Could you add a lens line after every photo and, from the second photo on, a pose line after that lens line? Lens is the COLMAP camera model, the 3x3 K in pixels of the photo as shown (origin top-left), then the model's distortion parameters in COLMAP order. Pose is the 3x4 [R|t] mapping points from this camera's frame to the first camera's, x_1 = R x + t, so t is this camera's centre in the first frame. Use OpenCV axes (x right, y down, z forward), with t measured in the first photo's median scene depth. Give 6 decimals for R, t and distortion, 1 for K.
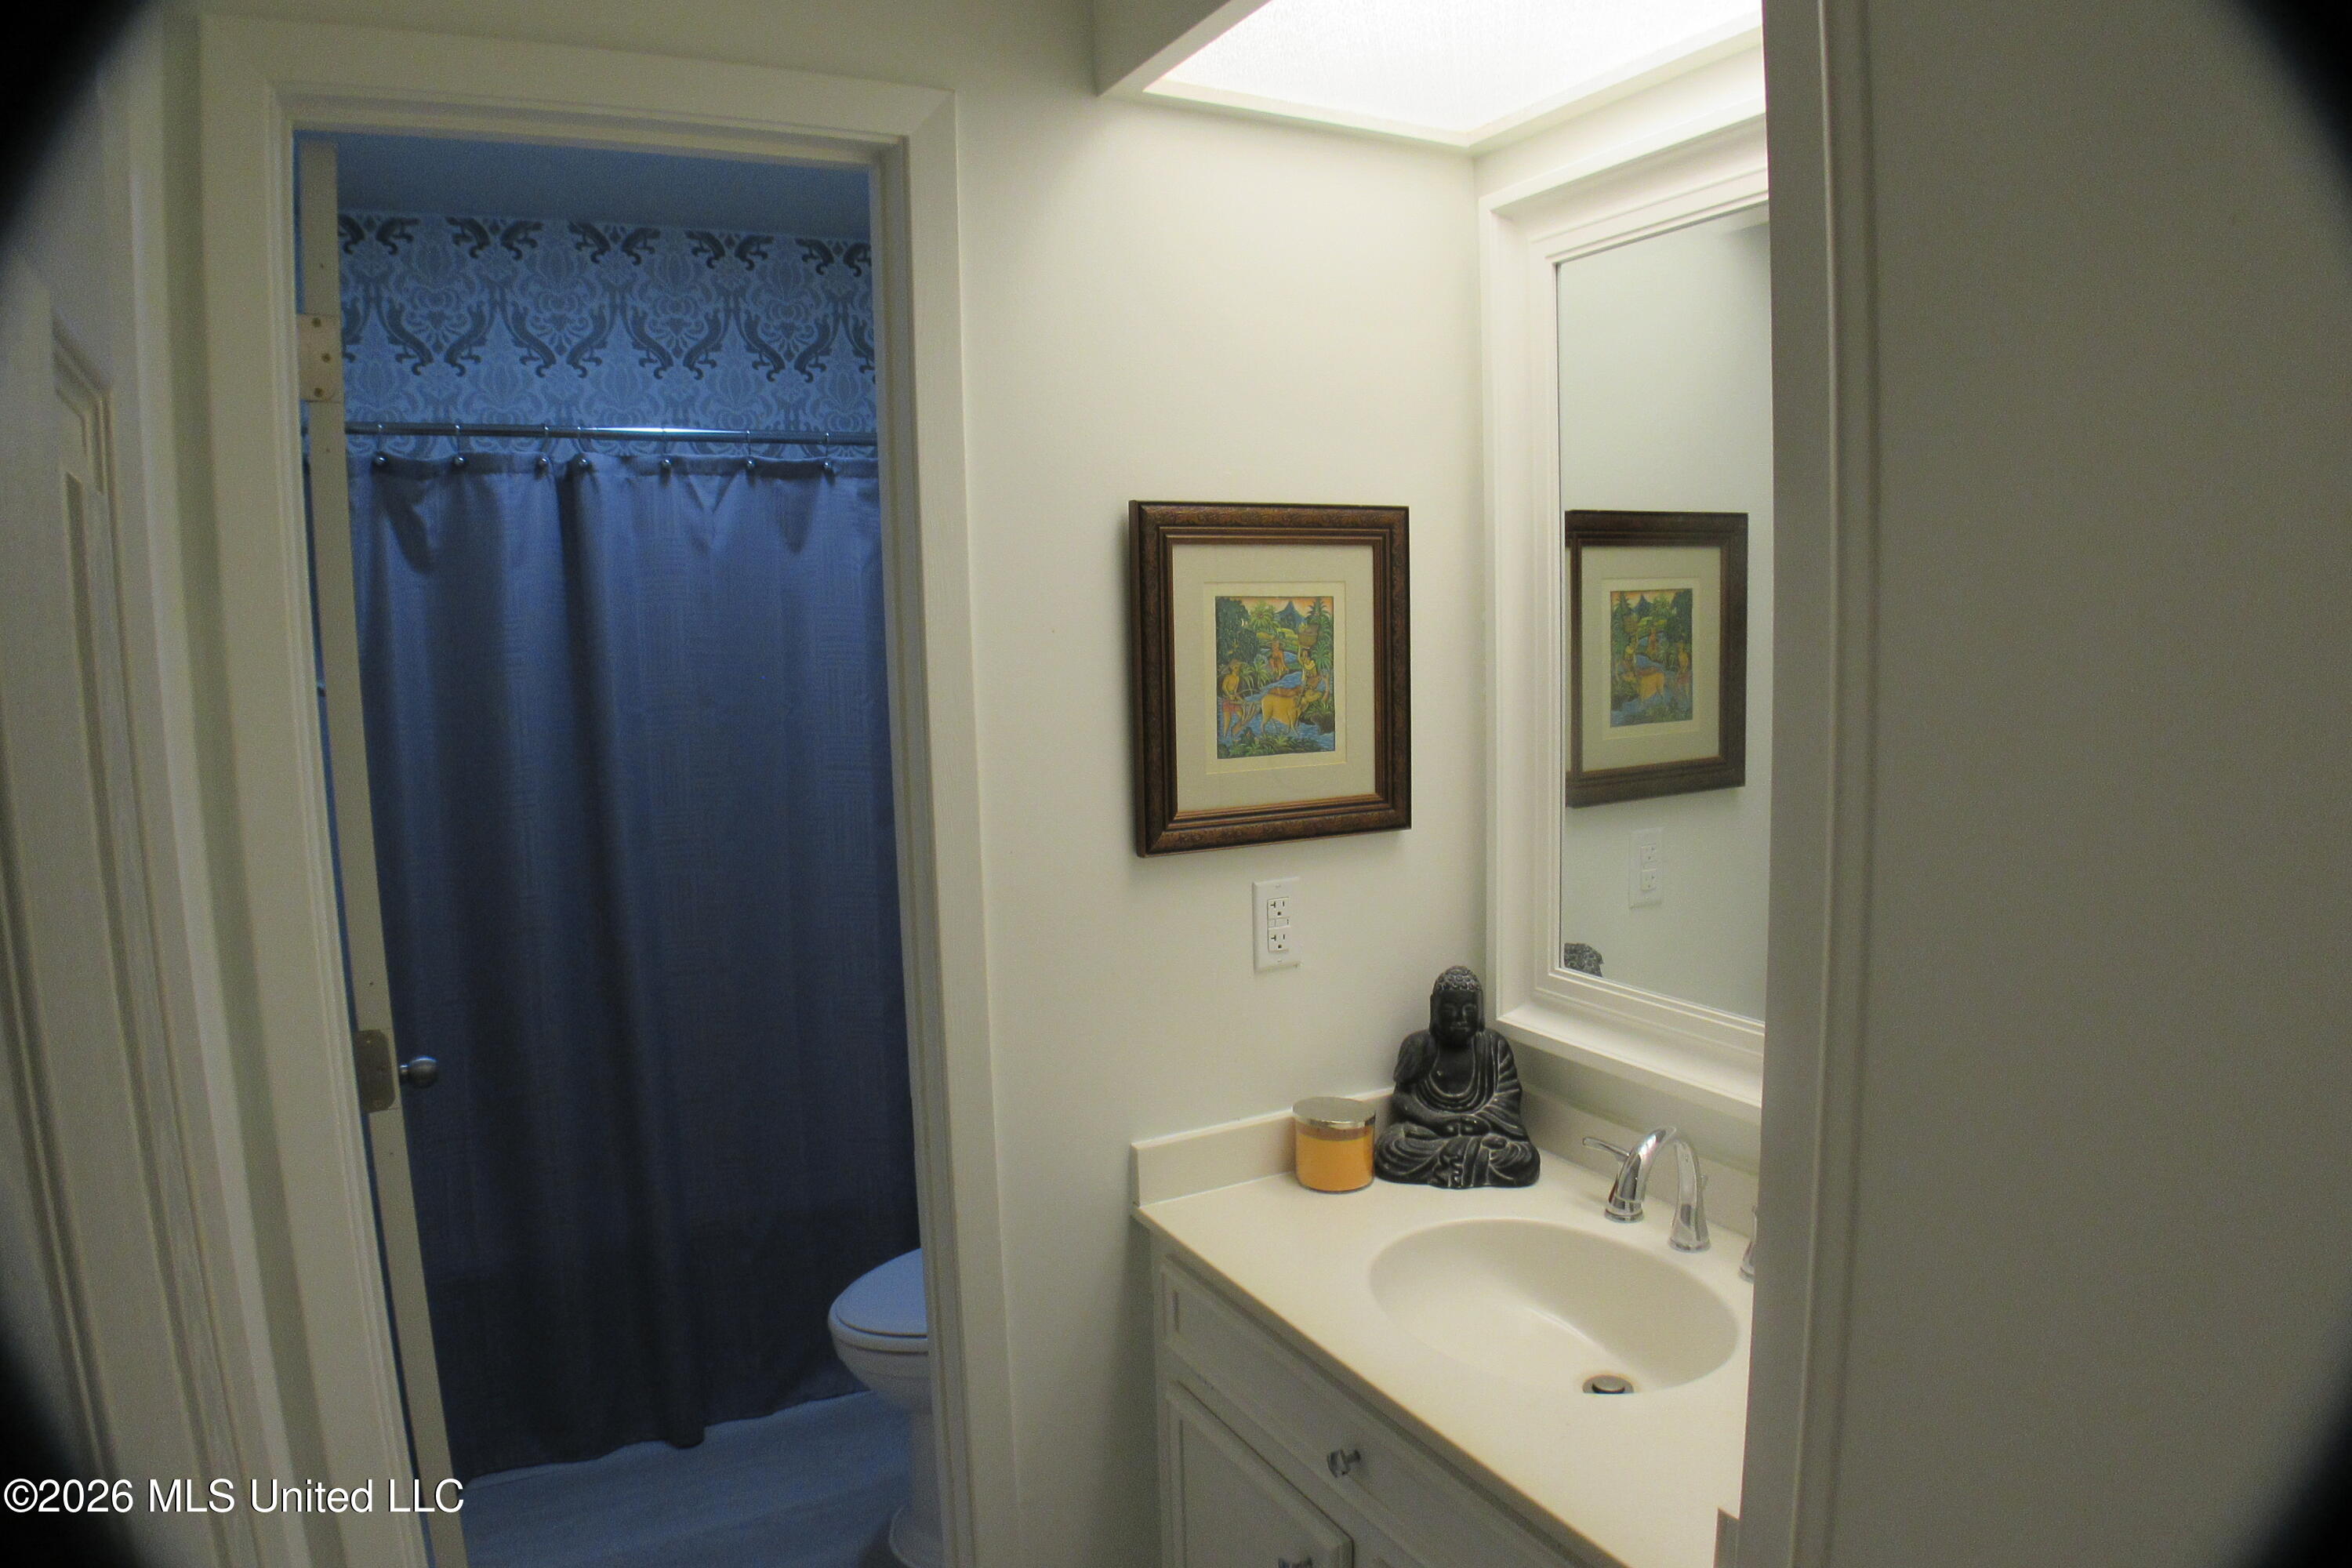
lens RADIAL K [[1474.6, 0, 1170.2], [0, 1474.6, 795.0], [0, 0, 1]] dist [-0.132173, 0.016151]
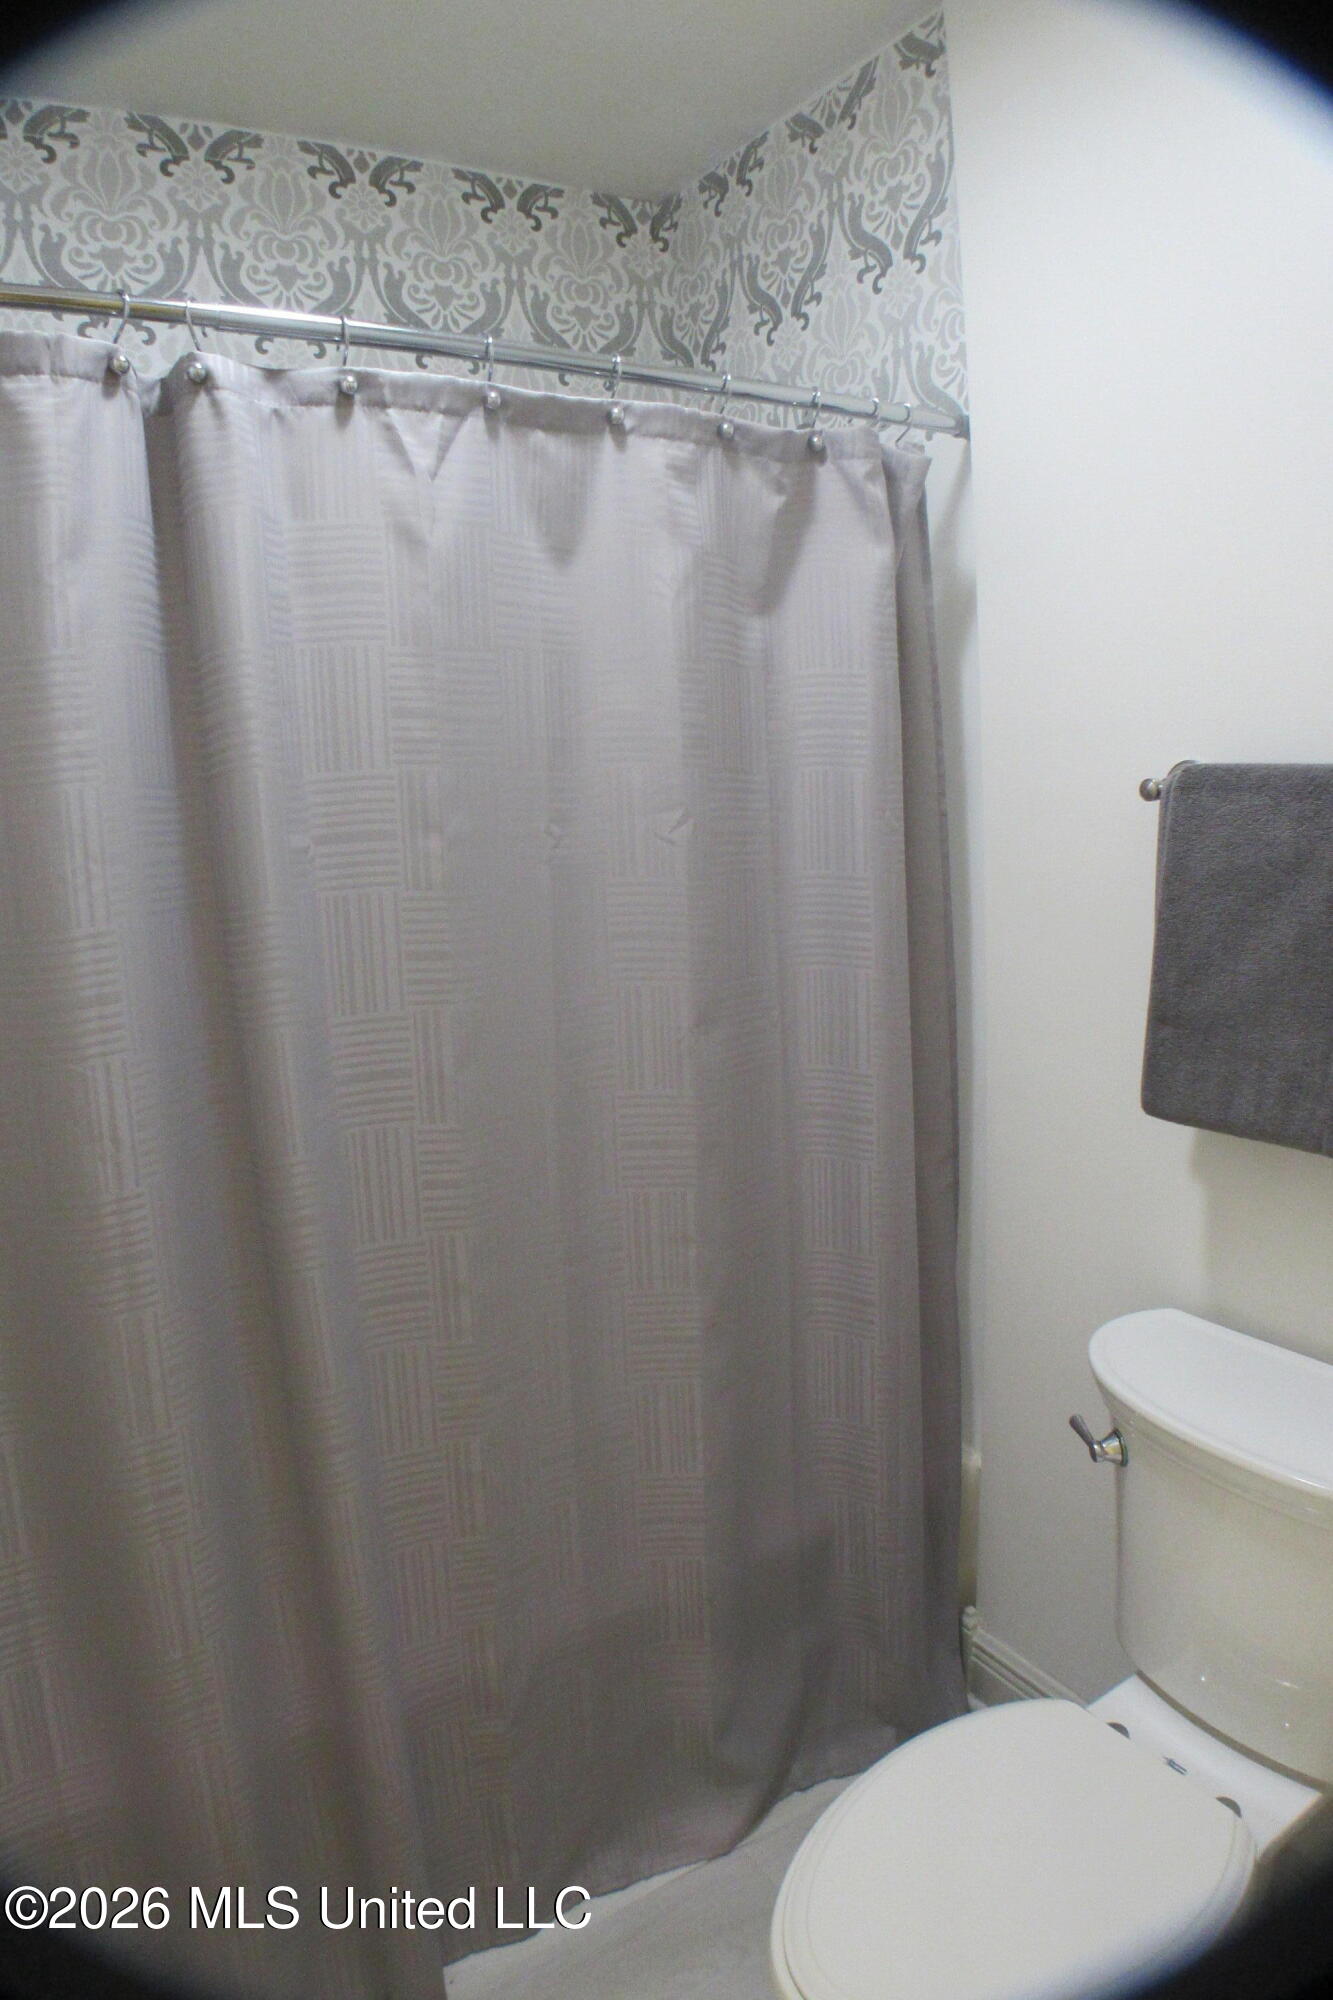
lens RADIAL K [[1253.9, 0, 666.6], [0, 1253.9, 1012.3], [0, 0, 1]] dist [-0.132173, 0.016151]
pose [[0.998369, -0.020199, 0.053391, -0.245633], [0.016319, 0.997262, 0.072125, -0.025064], [-0.054701, -0.071136, 0.995966, 0.502413]]
